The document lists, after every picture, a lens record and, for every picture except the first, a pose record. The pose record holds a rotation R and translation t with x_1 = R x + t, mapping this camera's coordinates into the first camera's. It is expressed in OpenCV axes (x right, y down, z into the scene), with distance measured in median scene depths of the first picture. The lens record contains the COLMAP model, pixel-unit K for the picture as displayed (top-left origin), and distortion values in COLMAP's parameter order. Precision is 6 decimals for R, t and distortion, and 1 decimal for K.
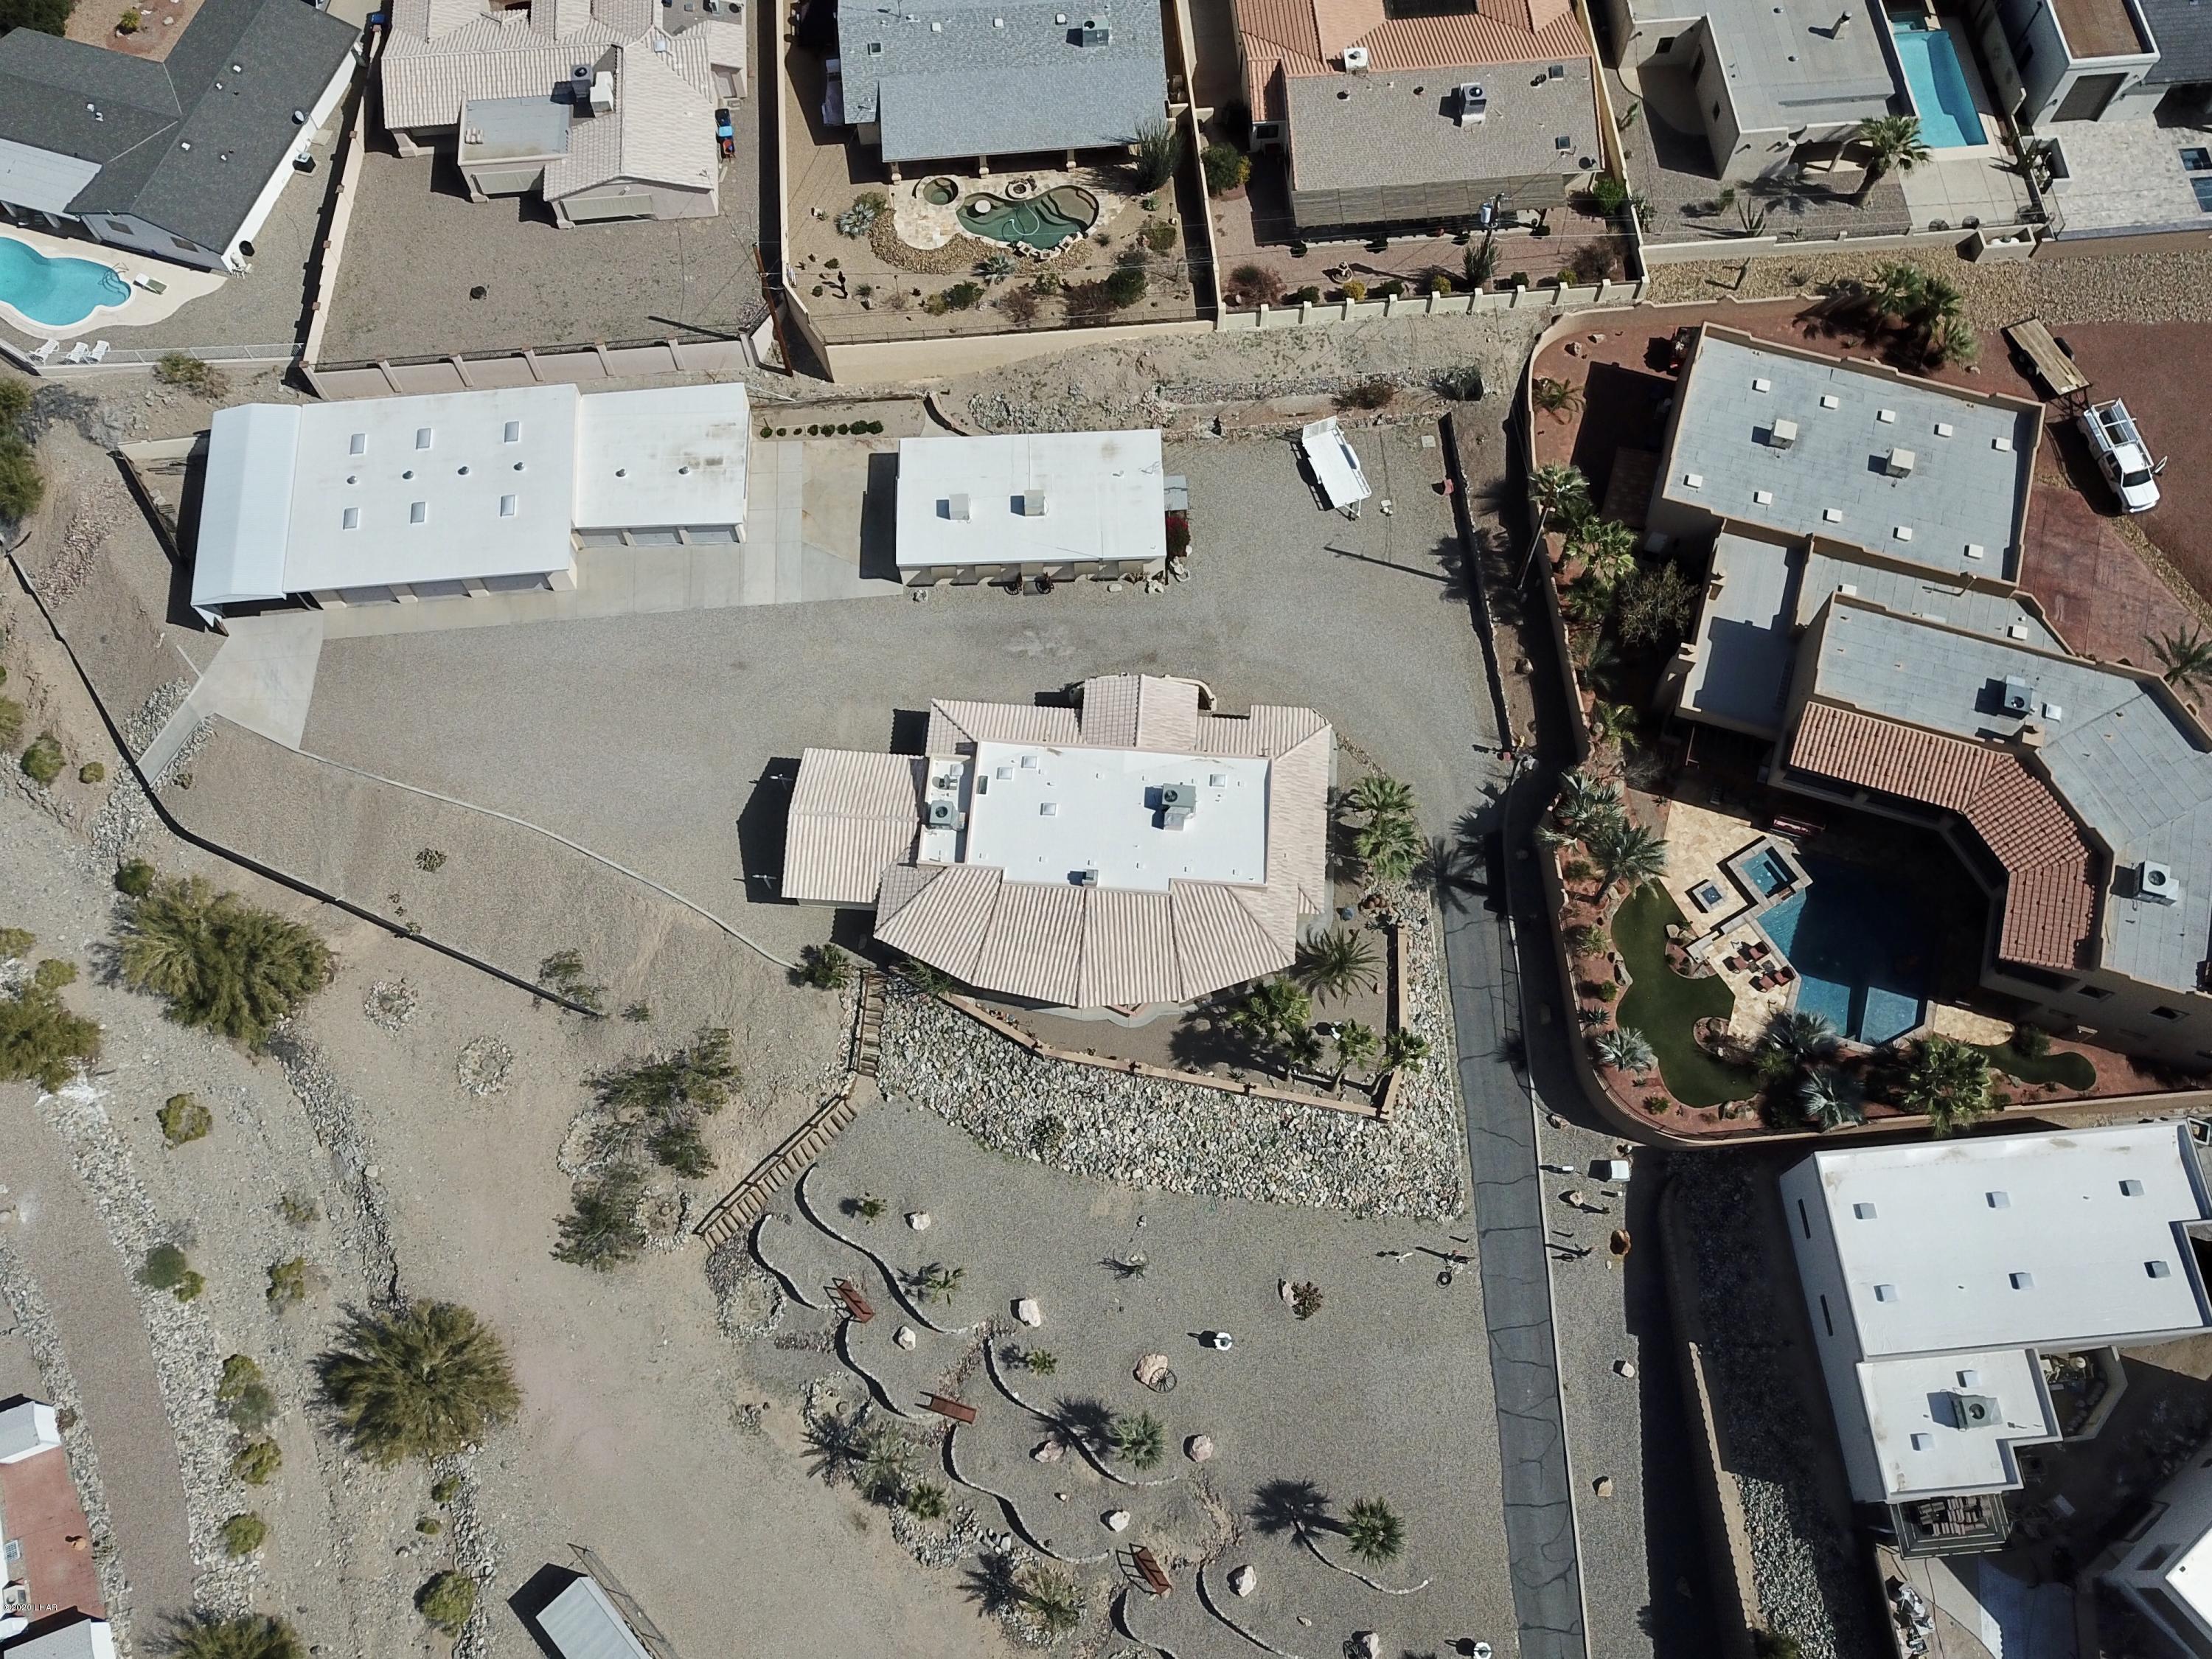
lens RADIAL K [[1854.1, 0, 1097.1], [0, 1854.1, 813.6], [0, 0, 1]] dist [0.017773, -0.025990]
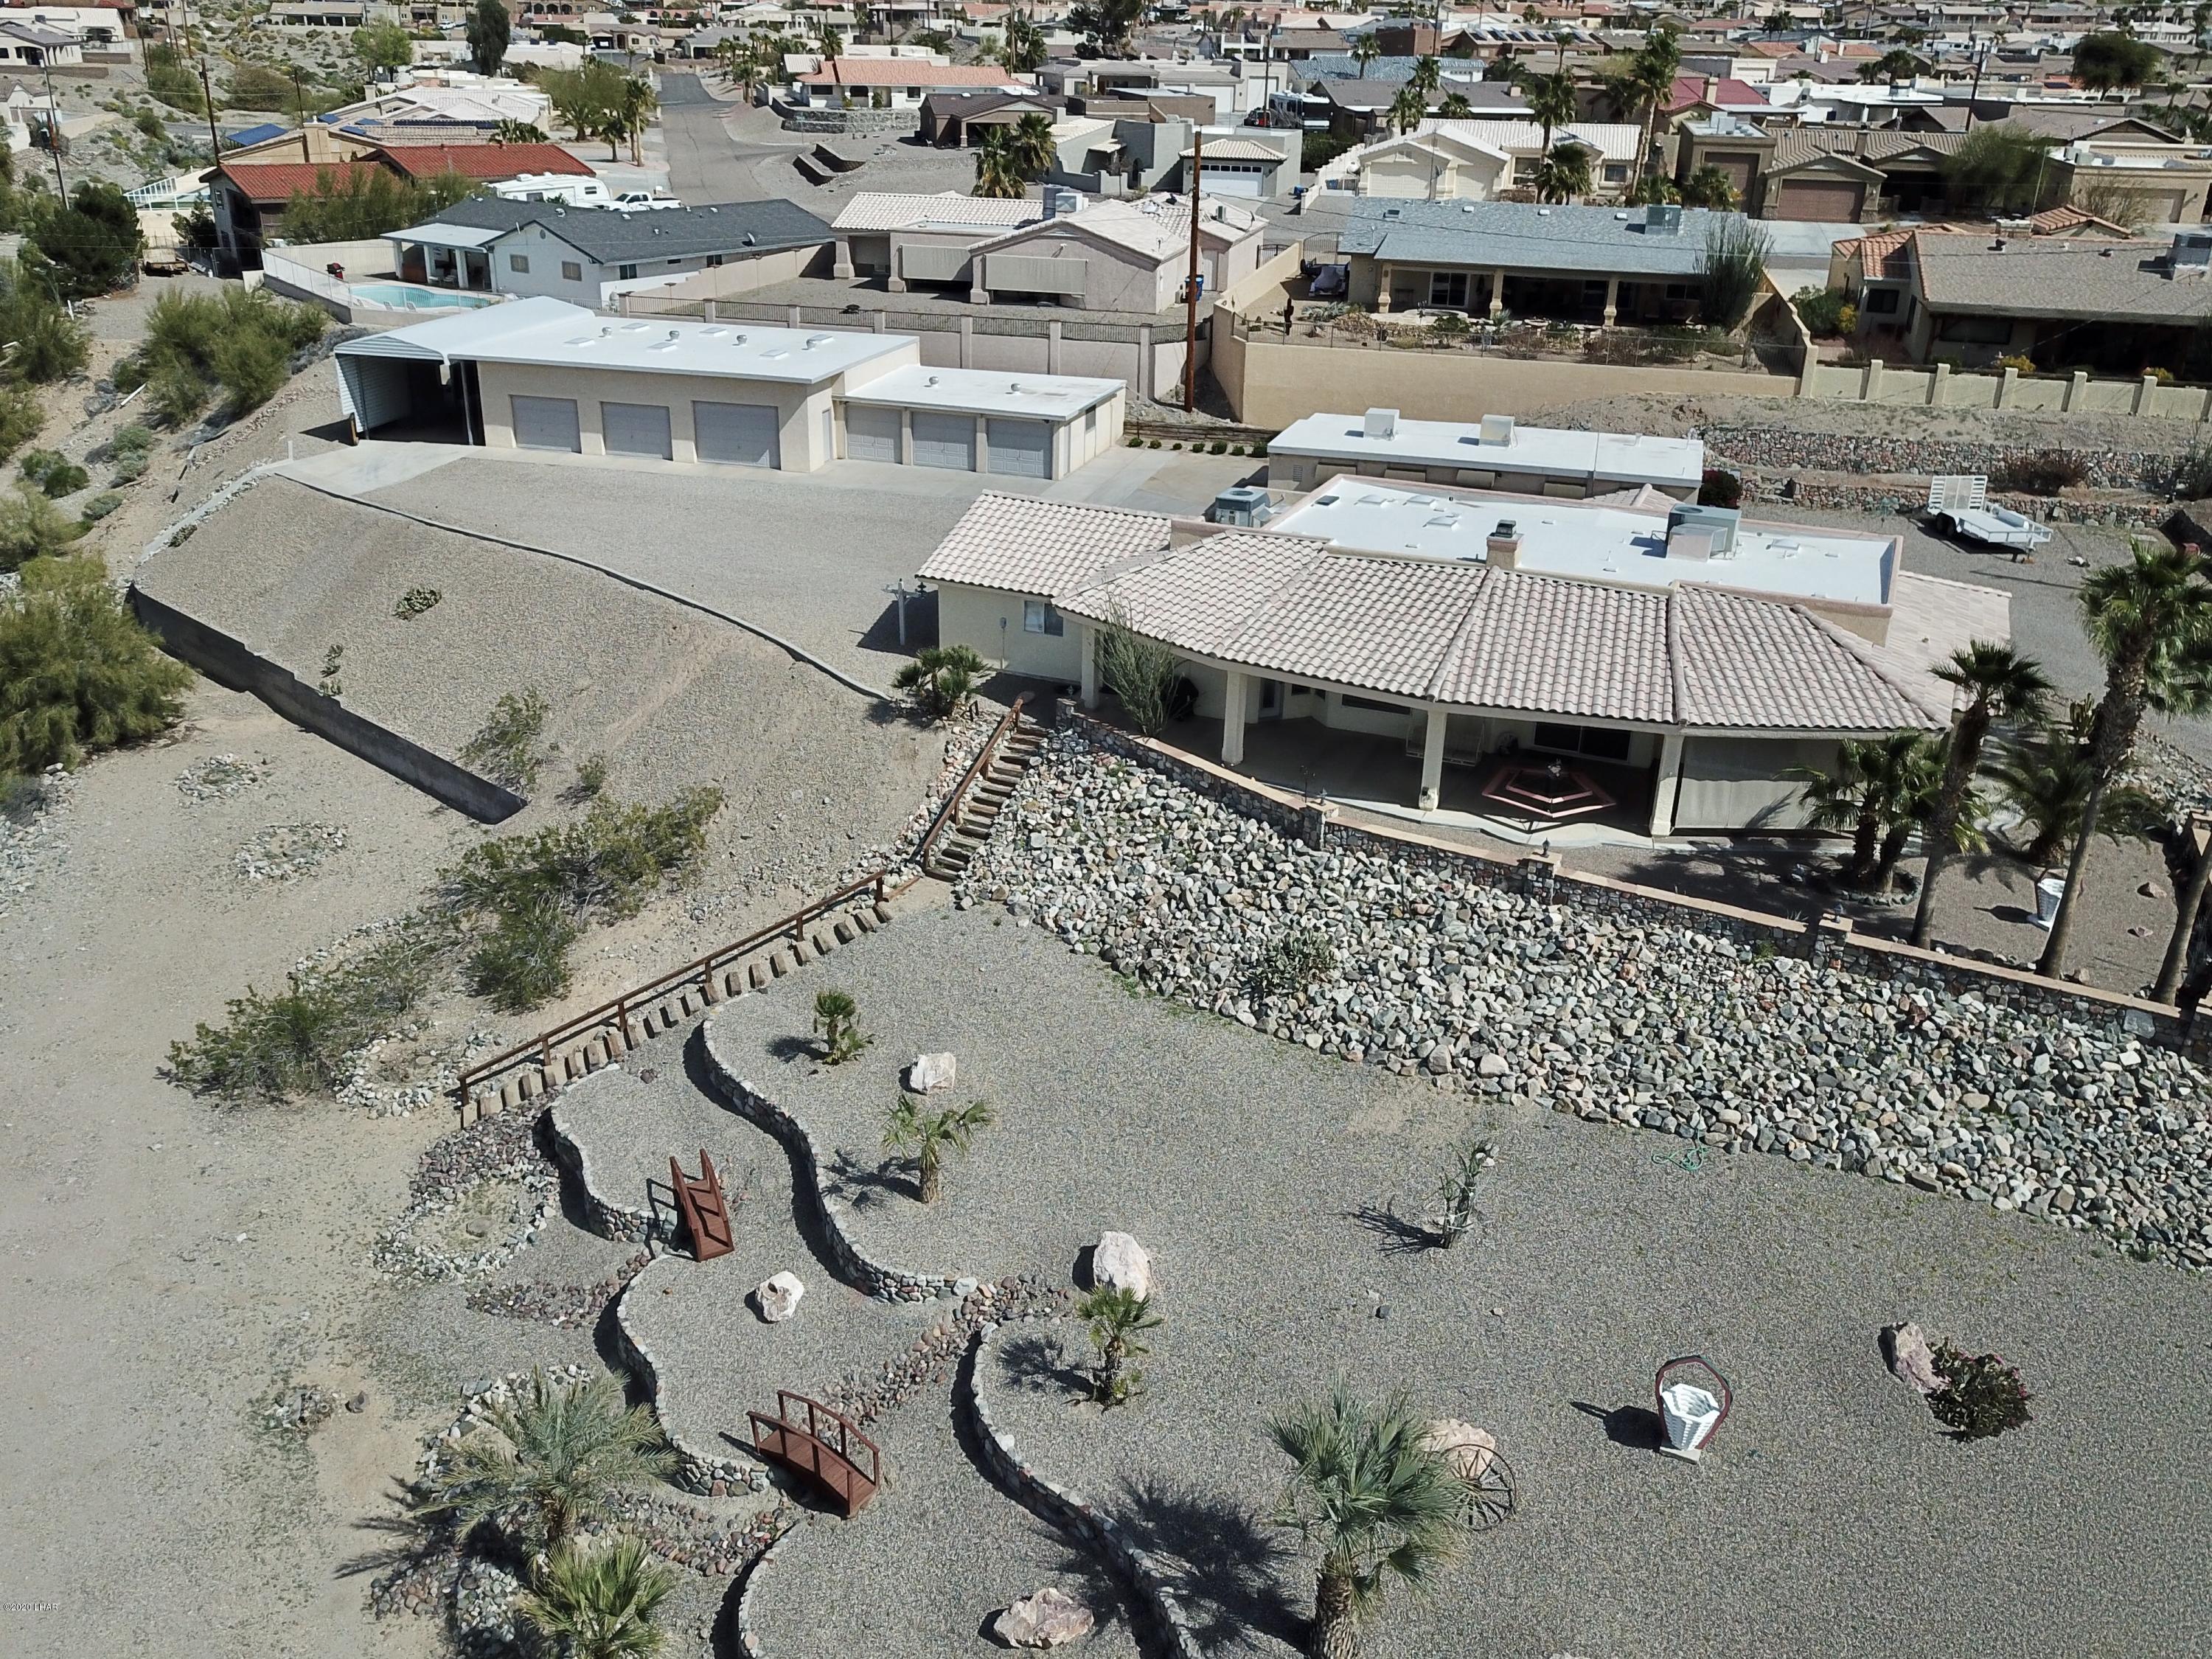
lens RADIAL K [[1854.1, 0, 1100.2], [0, 1854.1, 824.0], [0, 0, 1]] dist [0.017773, -0.025990]
pose [[0.945591, 0.157928, -0.284457, 0.043040], [-0.310442, 0.699624, -0.643546, 0.402788], [0.097380, 0.696839, 0.710586, 0.634709]]
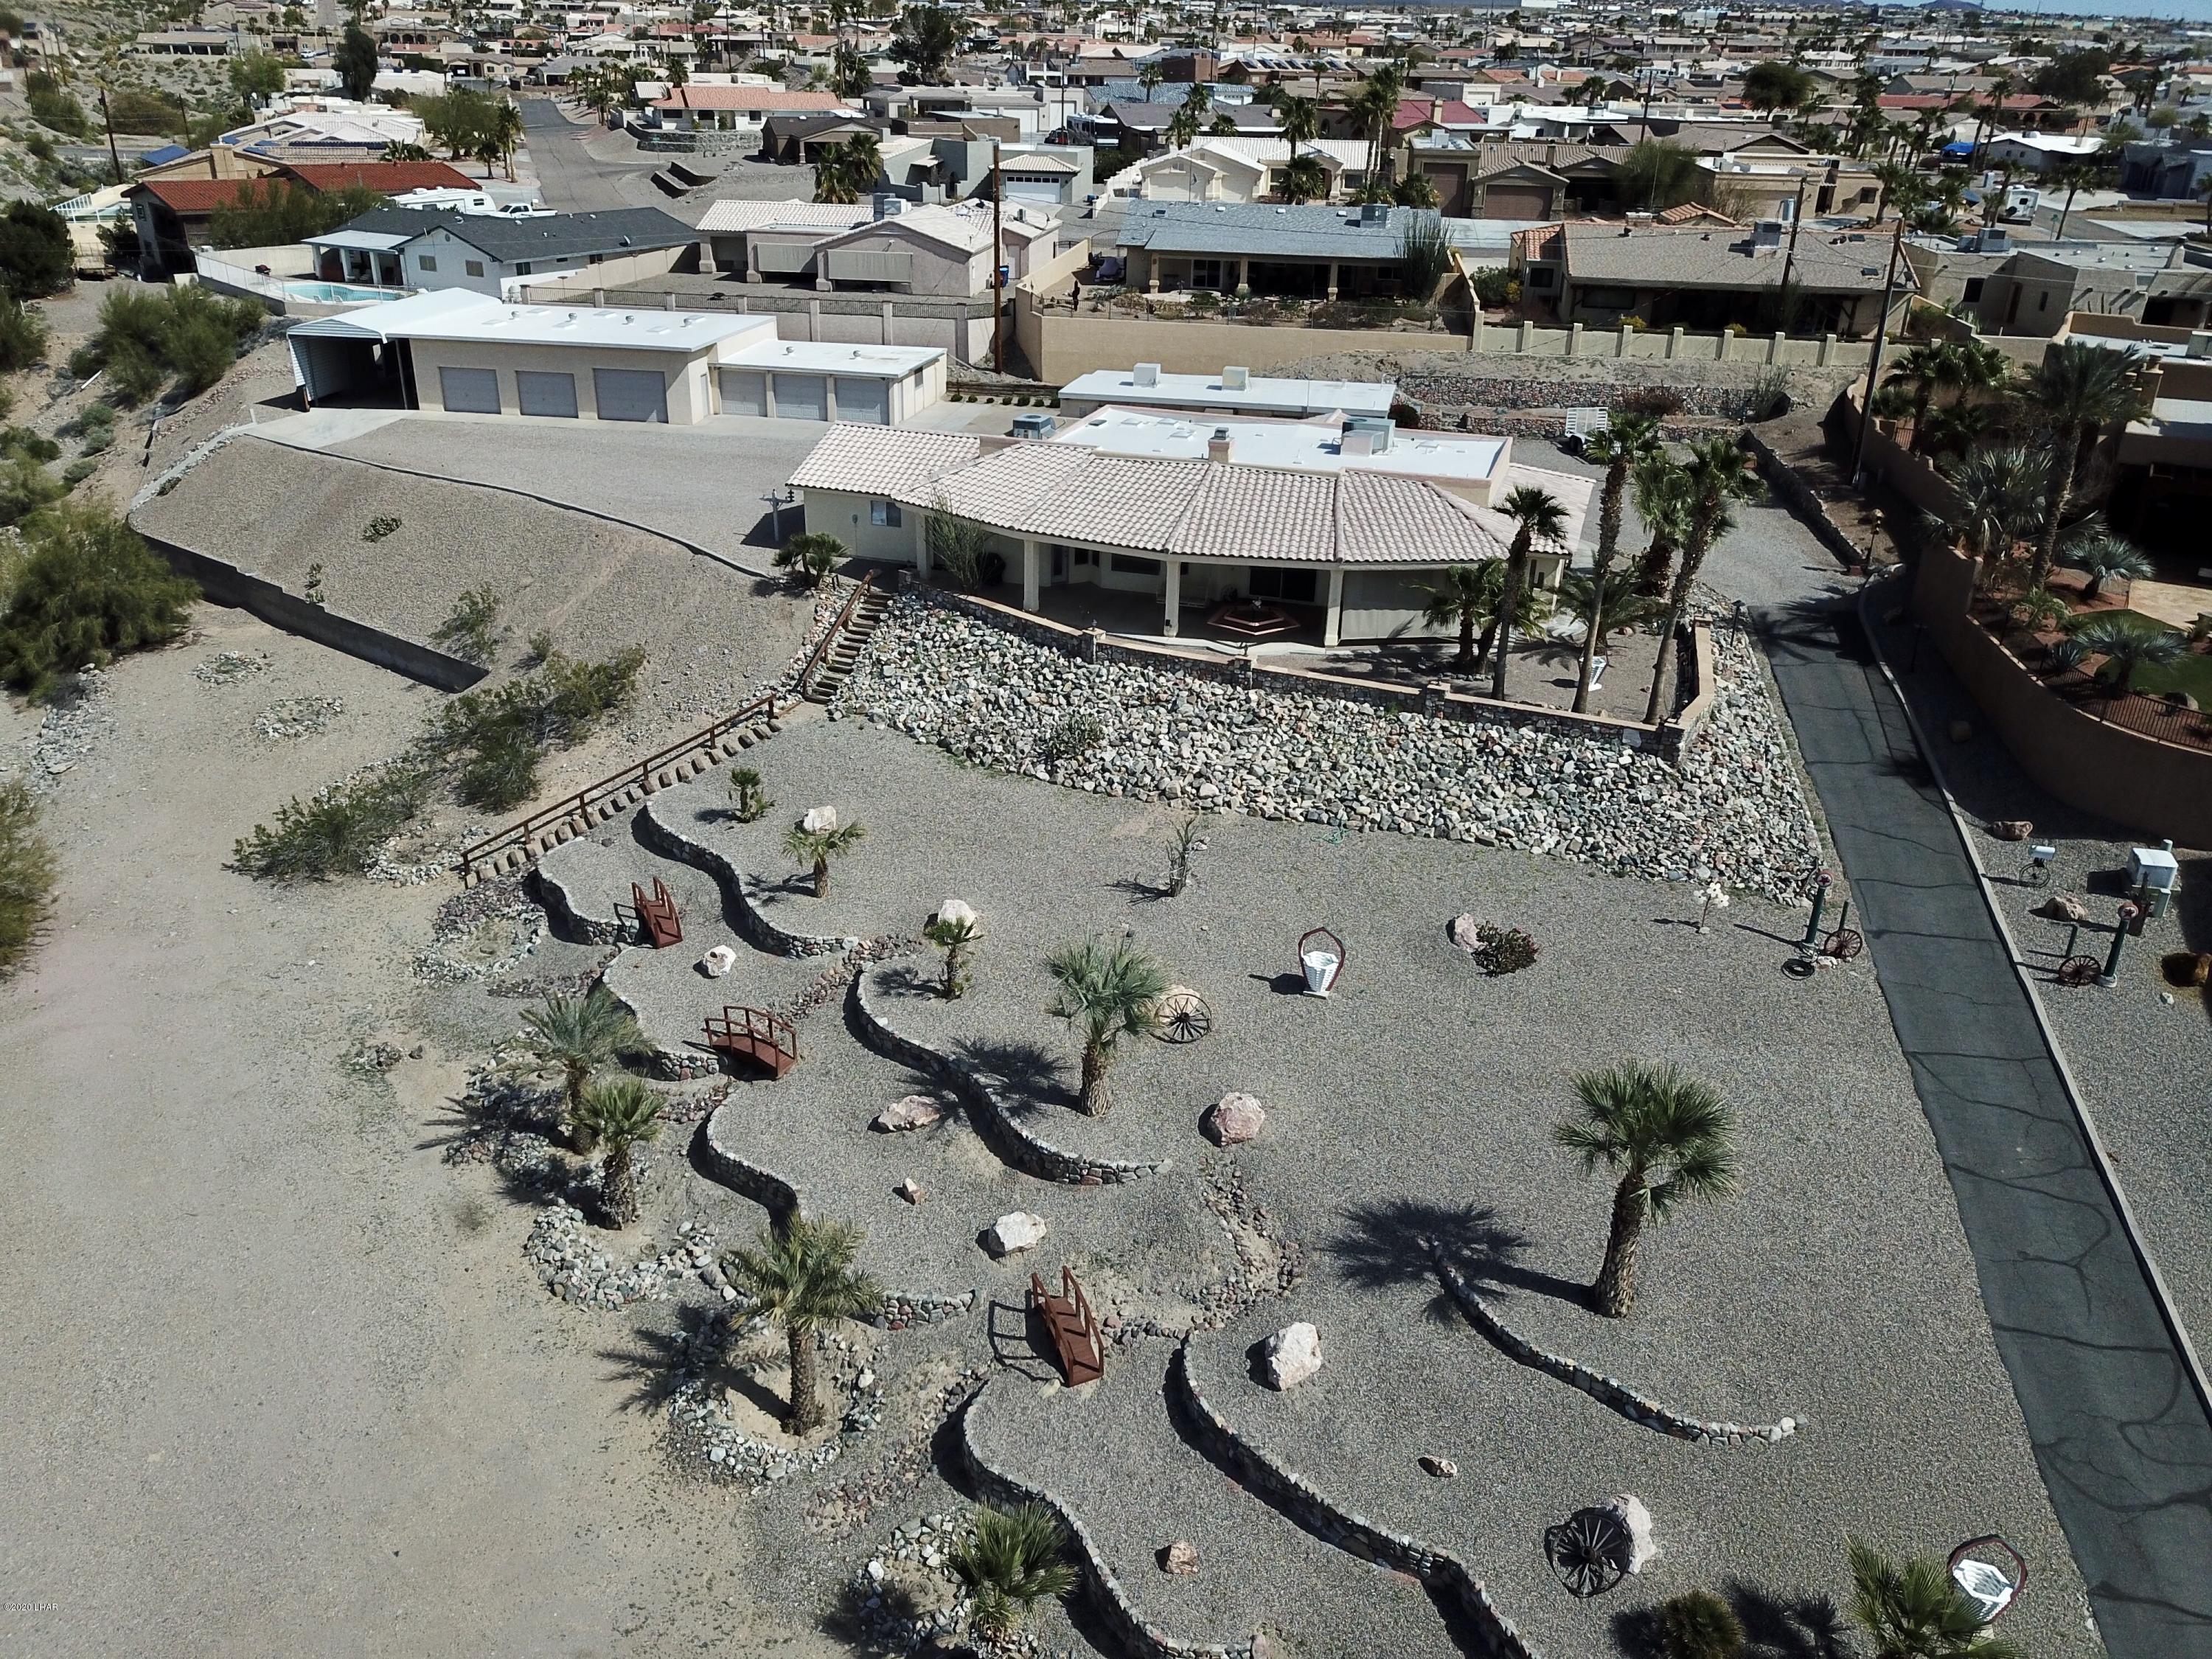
lens RADIAL K [[1686.9, 0, 1100.8], [0, 1686.9, 821.8], [0, 0, 1]] dist [0.012250, -0.011432]
pose [[0.972393, 0.124950, -0.197078, 0.084704], [-0.225199, 0.723756, -0.652275, 0.502315], [0.061135, 0.678649, 0.731914, 0.587844]]
